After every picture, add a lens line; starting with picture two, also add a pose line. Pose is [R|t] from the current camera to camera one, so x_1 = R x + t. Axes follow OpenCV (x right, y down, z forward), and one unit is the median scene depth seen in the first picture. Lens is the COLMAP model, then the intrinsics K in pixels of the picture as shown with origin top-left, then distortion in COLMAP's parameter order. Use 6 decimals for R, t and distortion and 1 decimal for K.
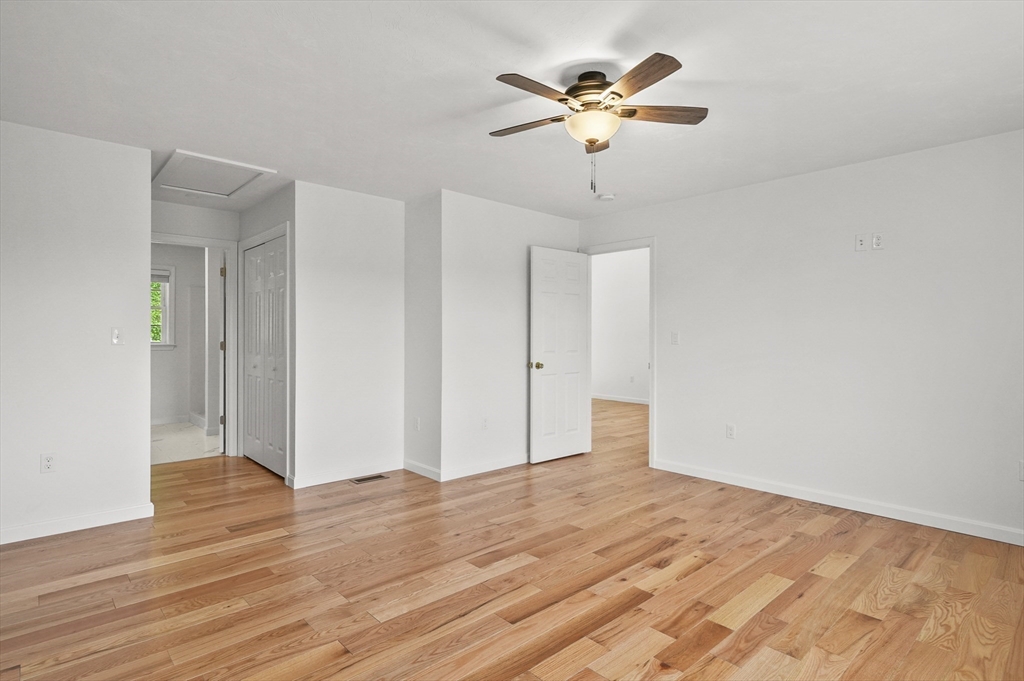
lens RADIAL K [[530.7, 0, 515.4], [0, 530.7, 339.0], [0, 0, 1]] dist [-0.001797, 0.000084]
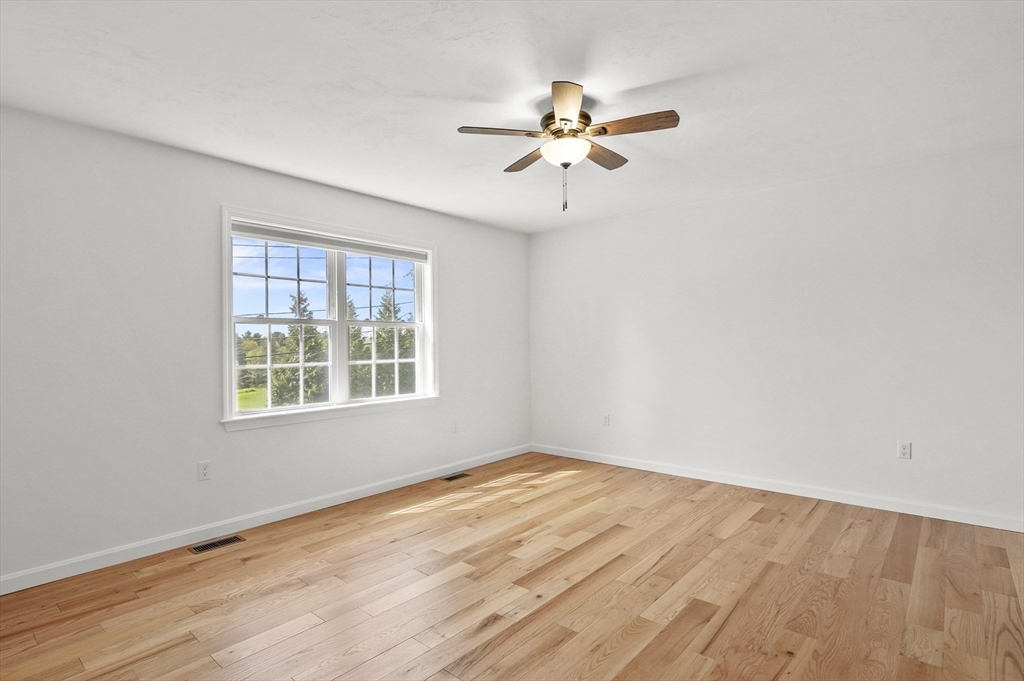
lens RADIAL K [[505.5, 0, 509.2], [0, 505.5, 345.9], [0, 0, 1]] dist [0.006553, -0.006270]
pose [[-0.994249, 0.009473, -0.106670, 0.374295], [0.008741, 0.999935, 0.007335, -0.009911], [0.106733, 0.006361, -0.994267, 2.029343]]
